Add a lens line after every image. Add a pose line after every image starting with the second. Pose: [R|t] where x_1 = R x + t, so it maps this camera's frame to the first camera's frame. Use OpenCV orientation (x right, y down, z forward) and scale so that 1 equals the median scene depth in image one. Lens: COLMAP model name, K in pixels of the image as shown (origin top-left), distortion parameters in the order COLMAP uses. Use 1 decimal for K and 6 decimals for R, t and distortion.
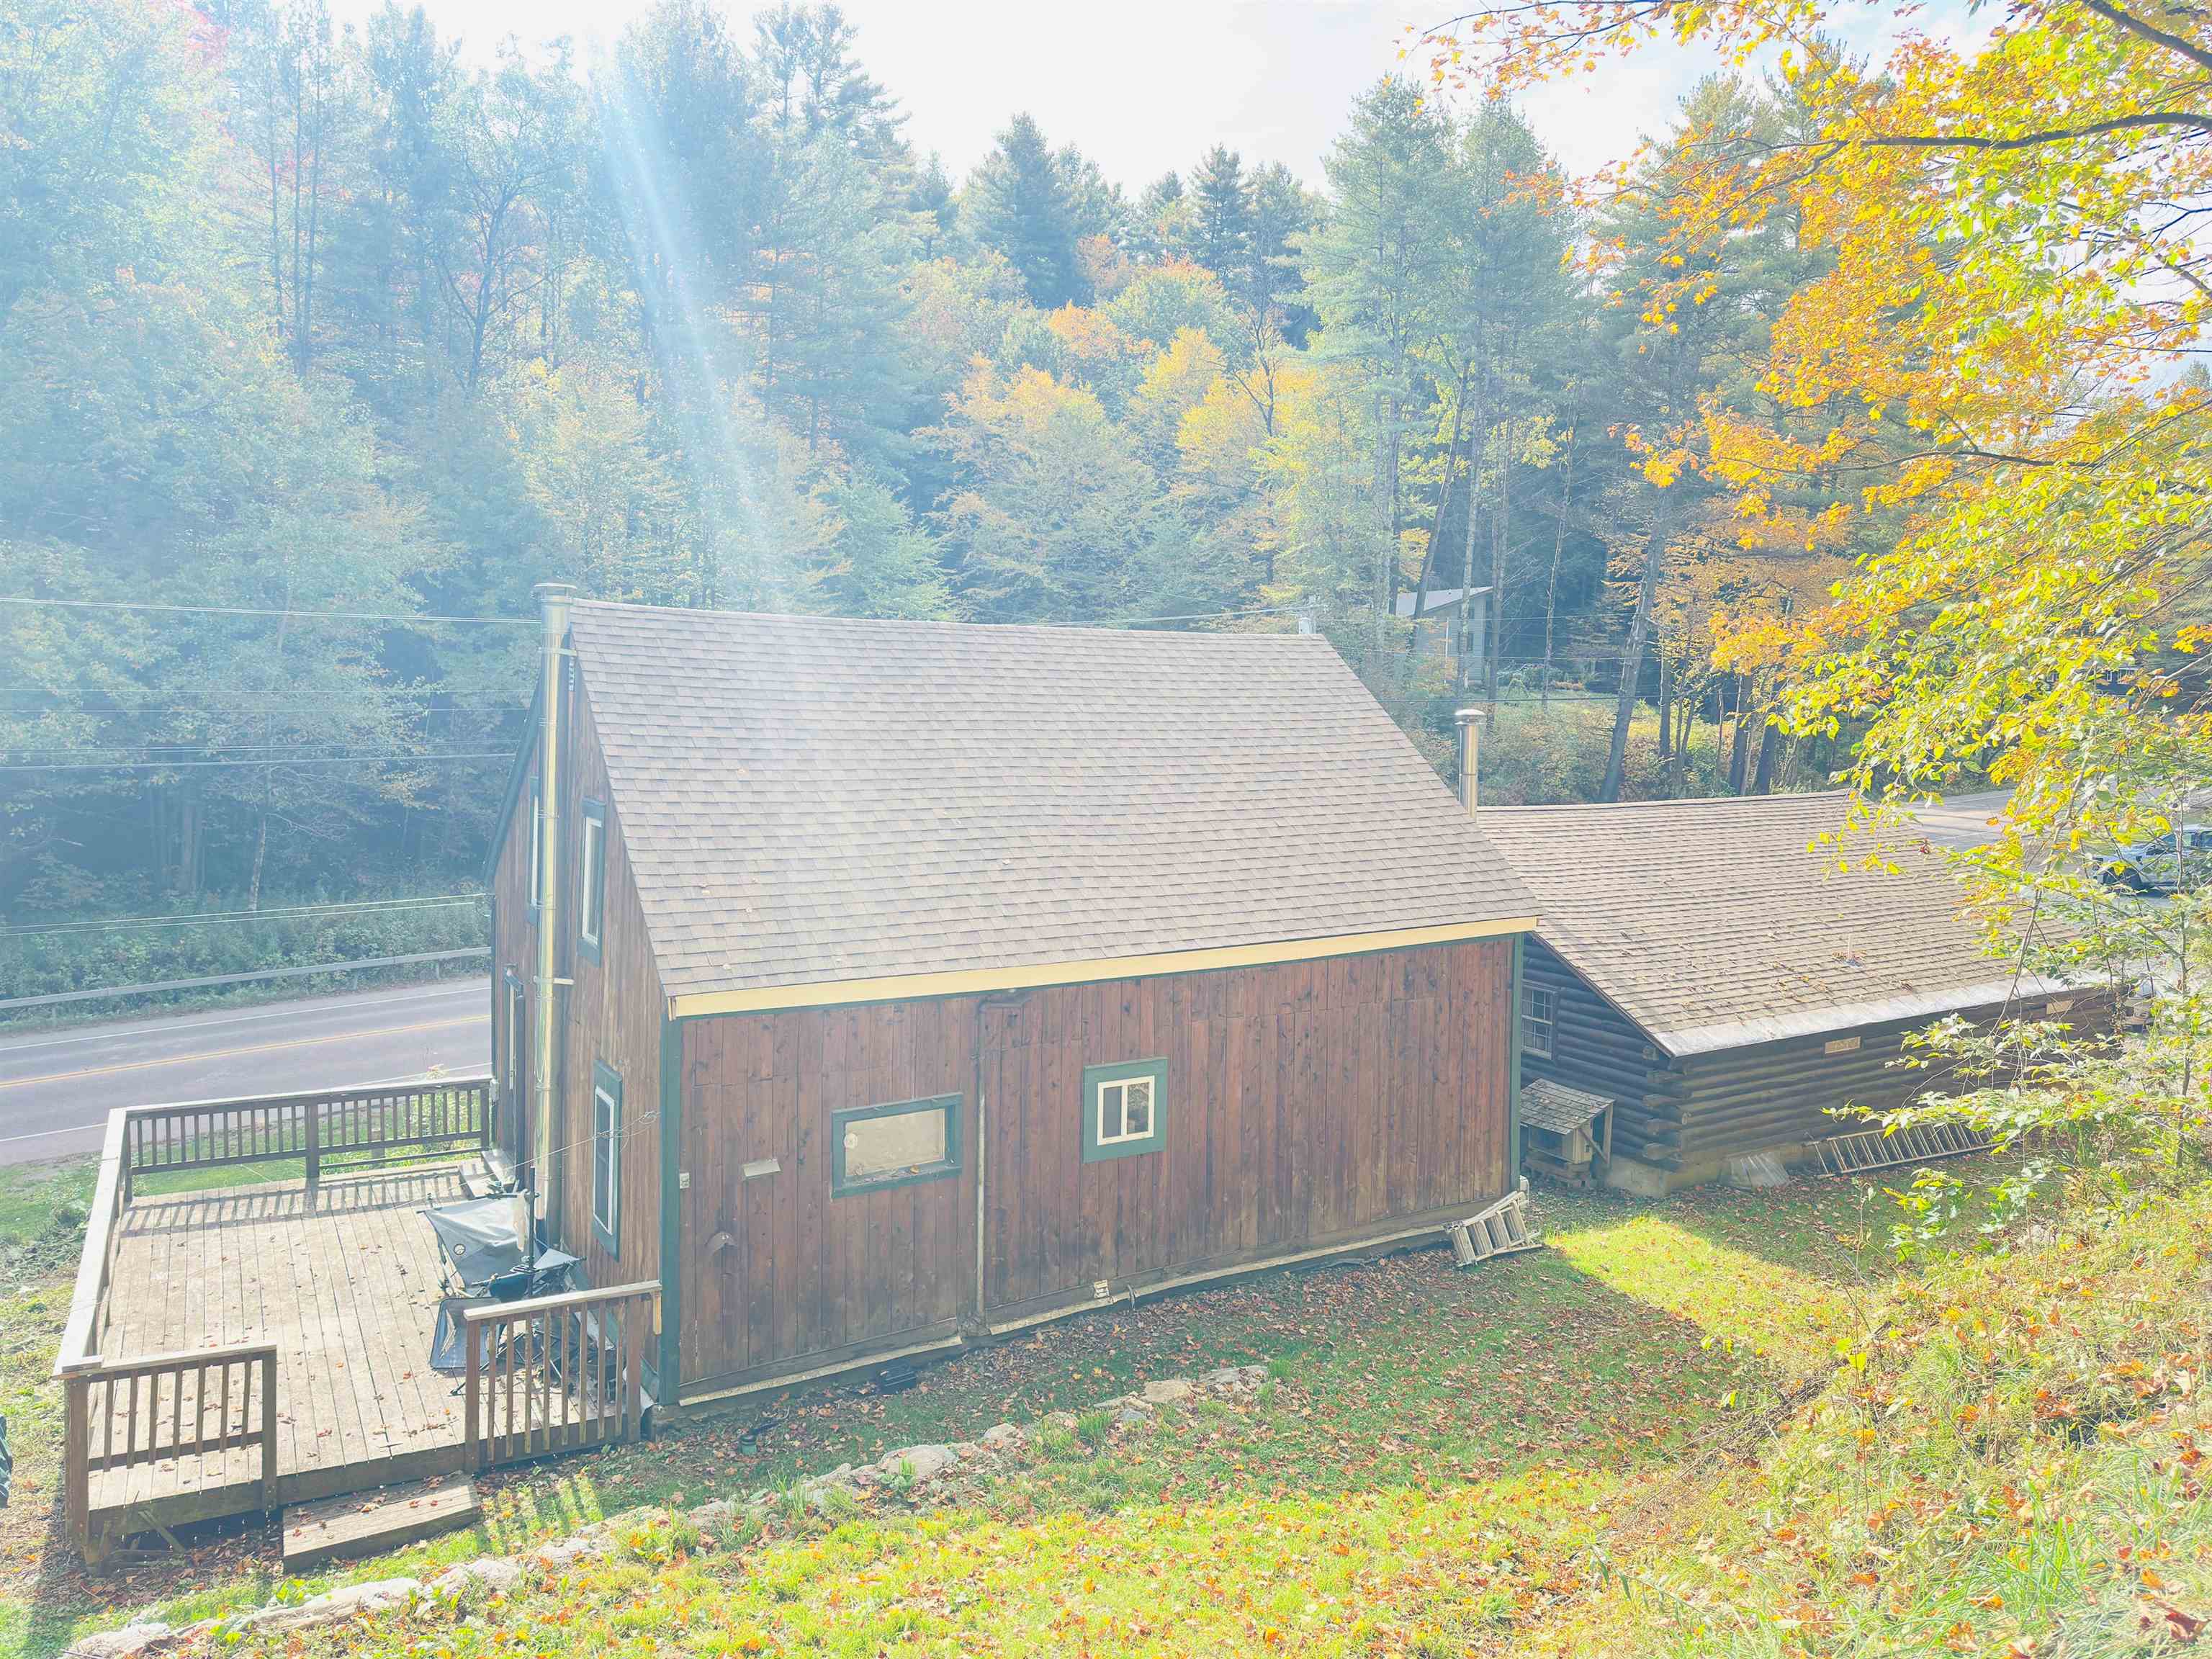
lens RADIAL K [[1543.5, 0, 1106.0], [0, 1543.5, 829.5], [0, 0, 1]] dist [0.137295, -0.162777]
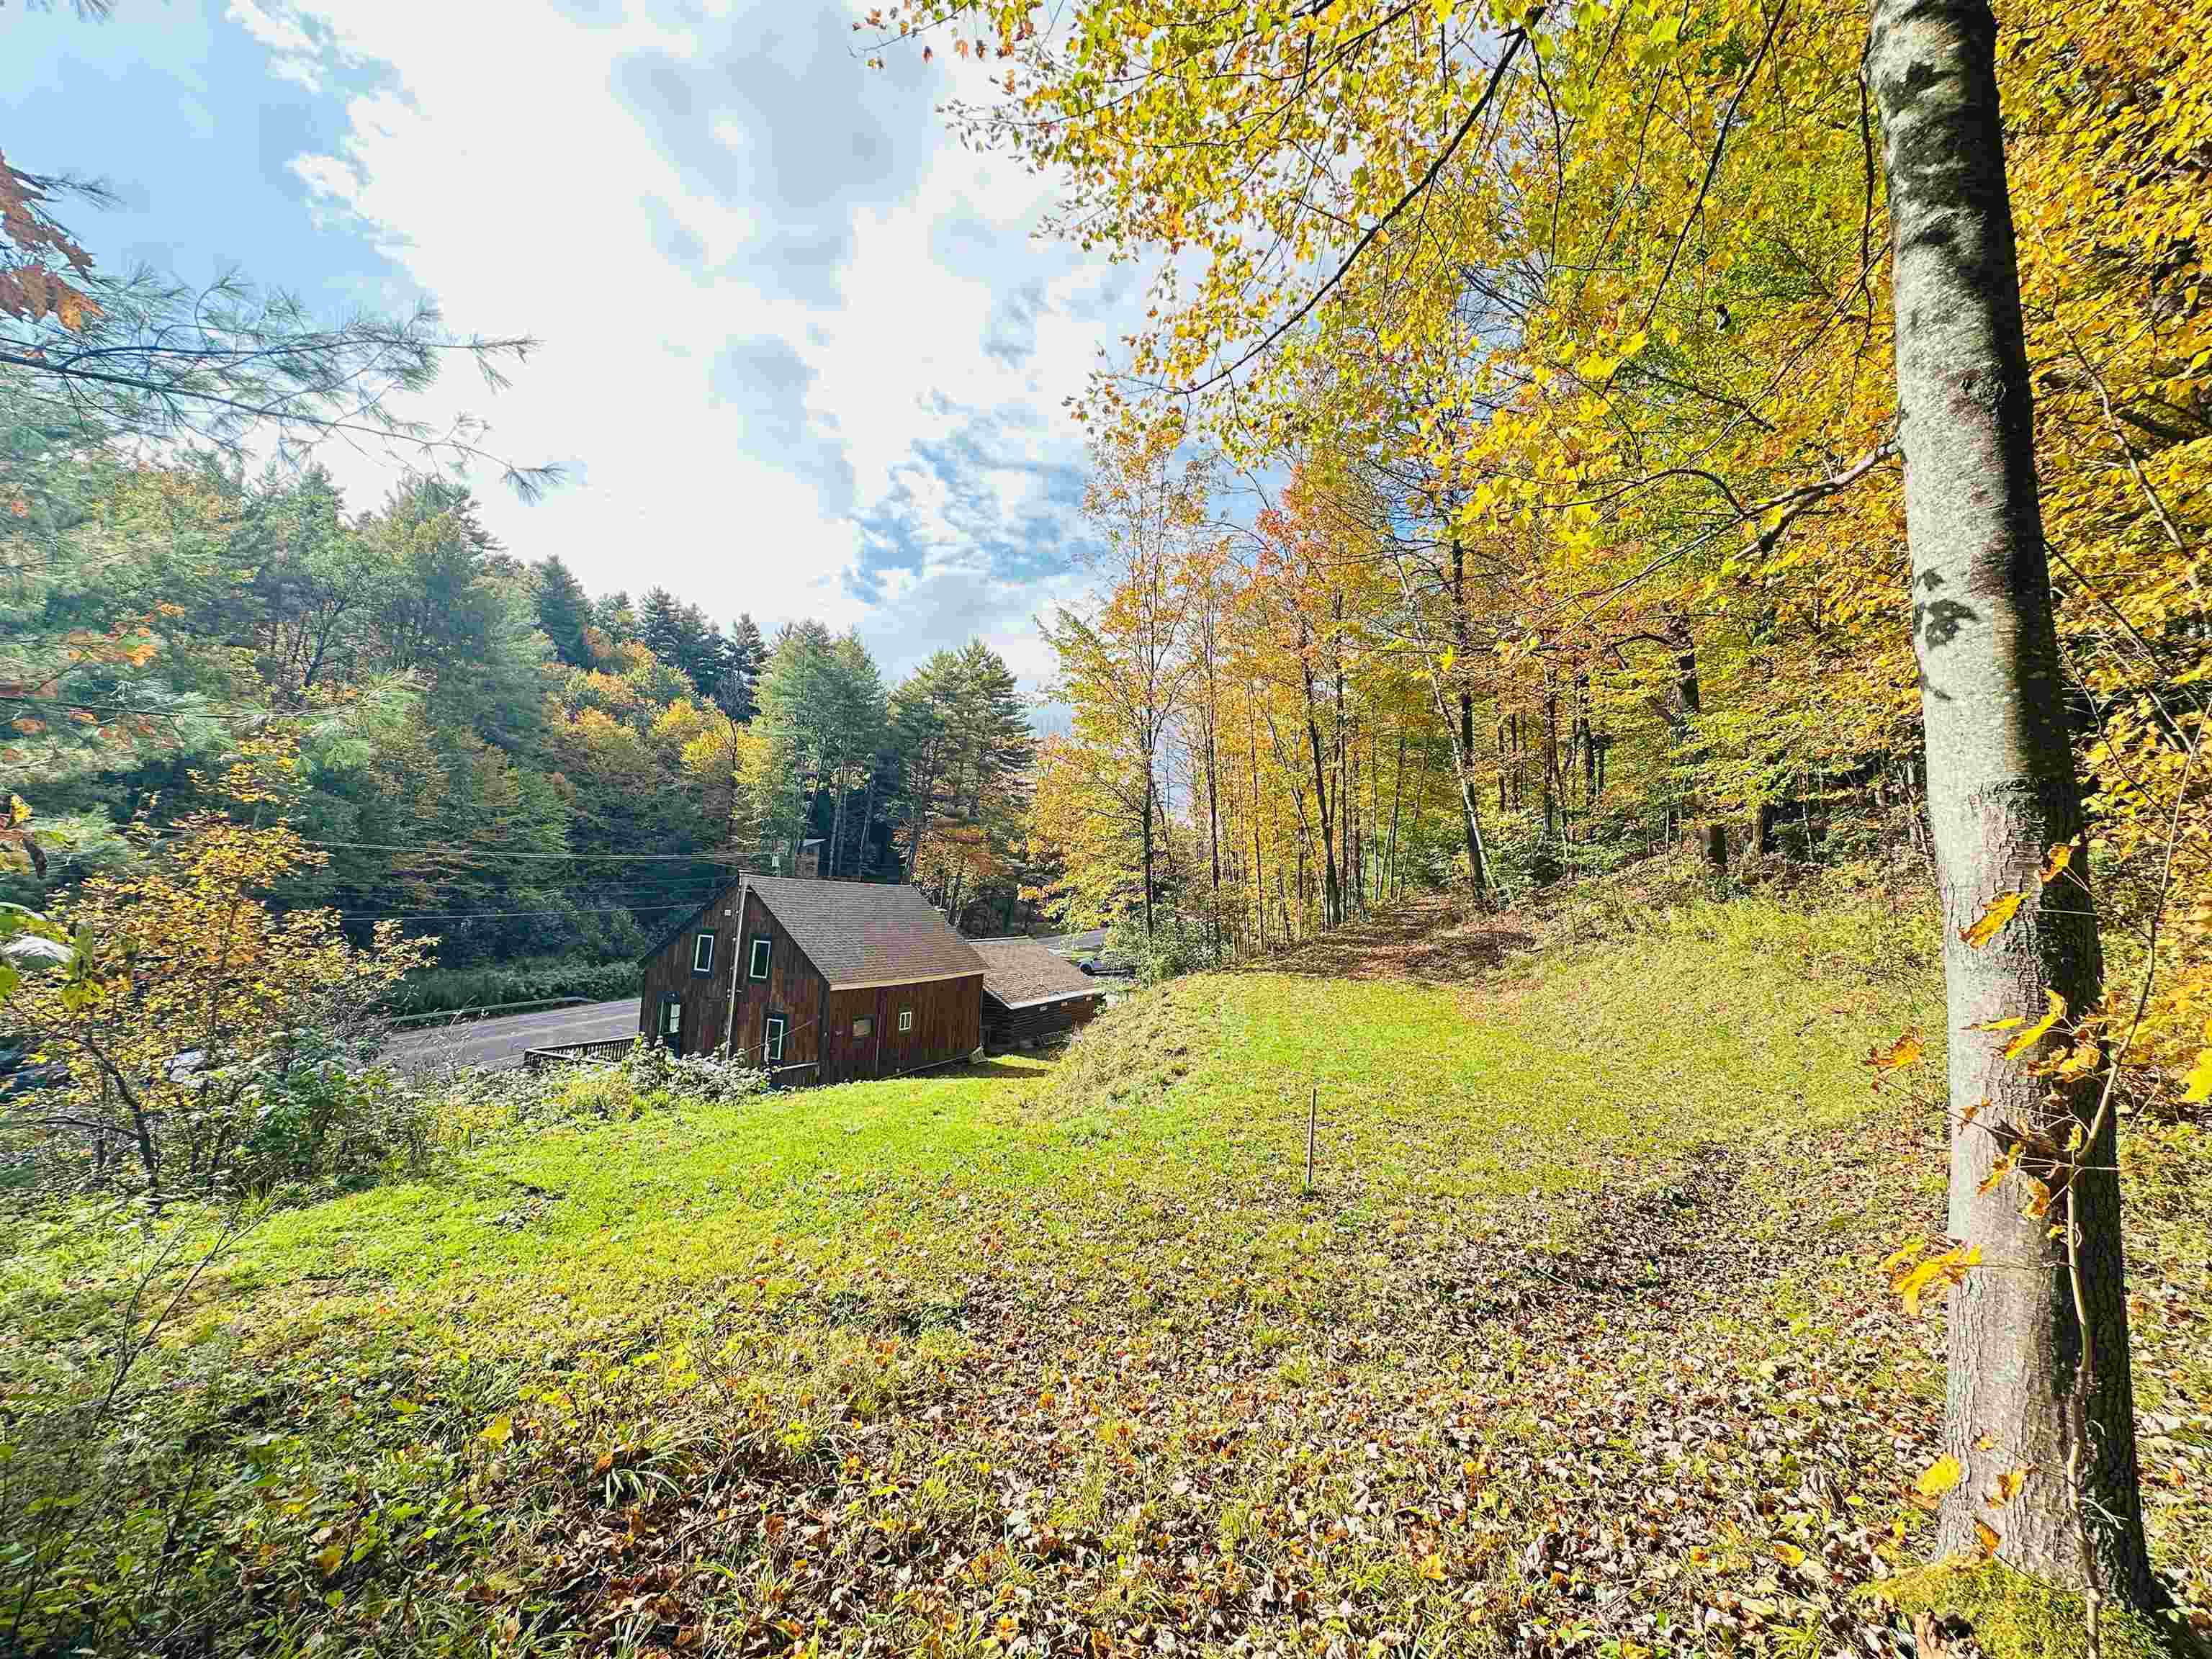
lens RADIAL K [[880.1, 0, 1101.7], [0, 880.1, 820.7], [0, 0, 1]] dist [0.017420, -0.000101]
pose [[0.812470, 0.080223, 0.577457, -0.164156], [0.013057, 0.987735, -0.155591, 0.008395], [-0.582856, 0.133953, 0.801458, -0.193856]]
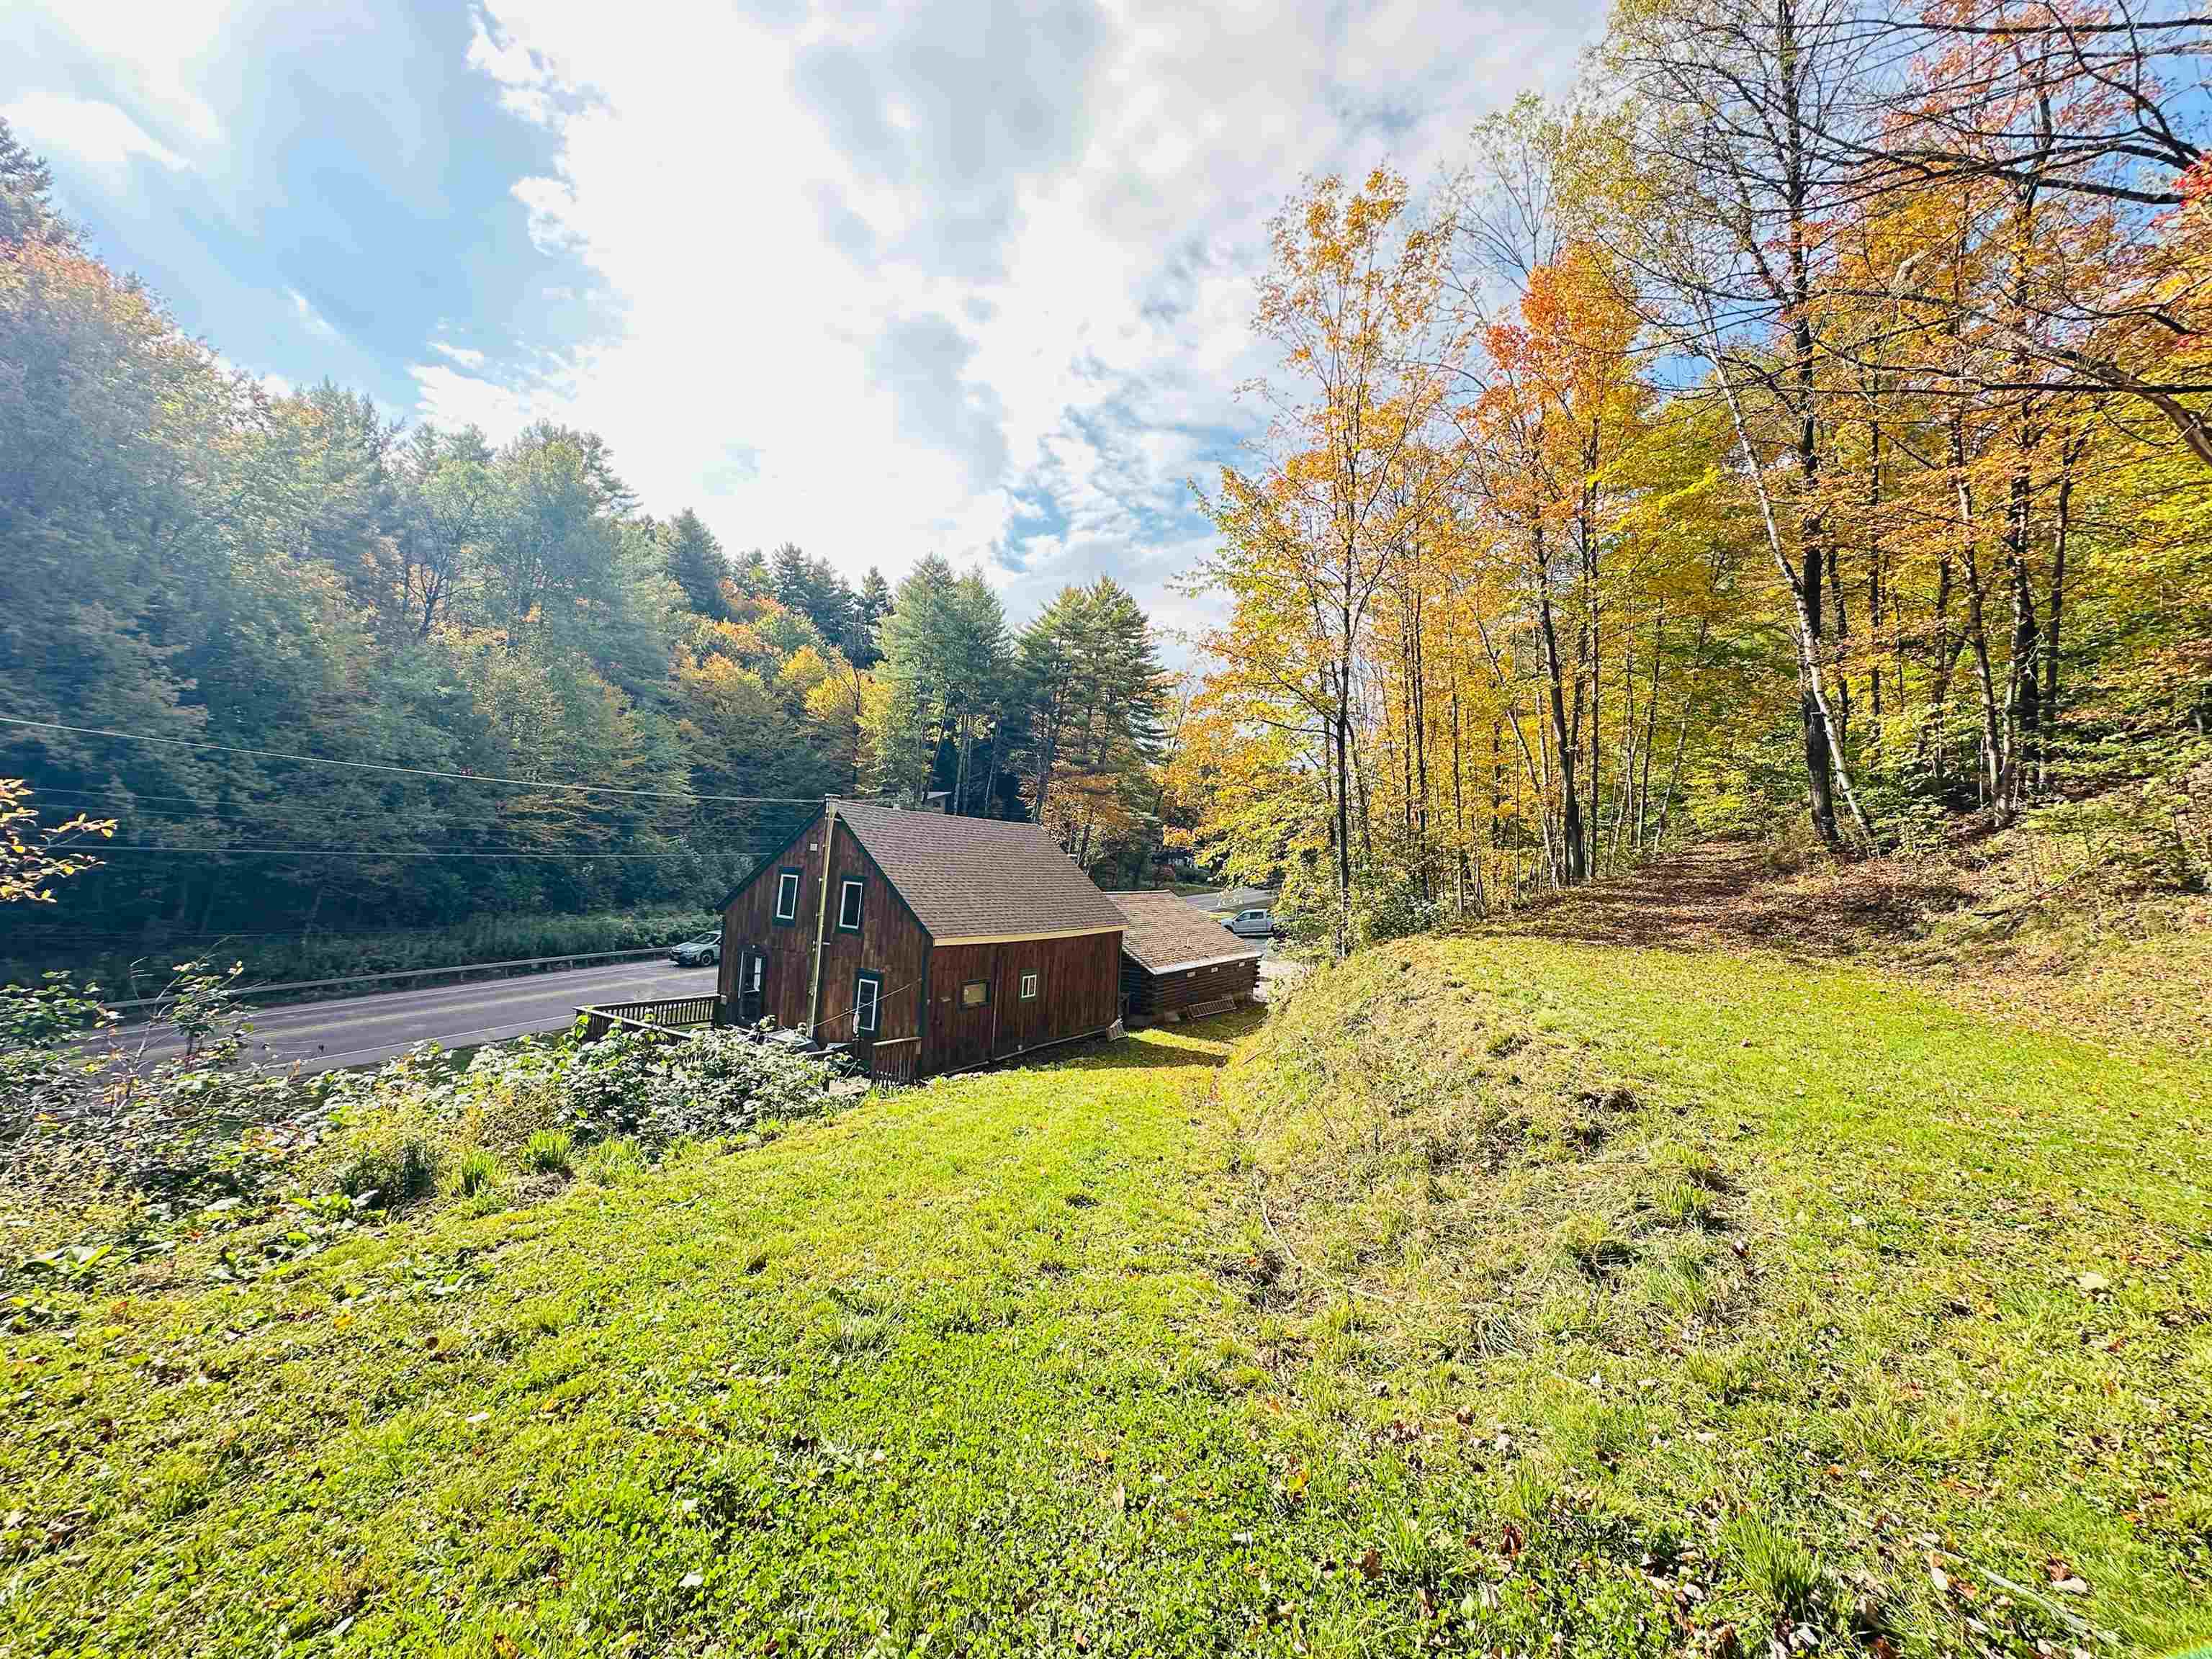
lens RADIAL K [[879.1, 0, 1106.0], [0, 879.1, 829.5], [0, 0, 1]] dist [0.019095, 0.000043]
pose [[0.883320, 0.056671, 0.465331, -0.125515], [-0.008832, 0.994501, -0.104351, 0.011178], [-0.468686, 0.088066, 0.878964, -0.108524]]
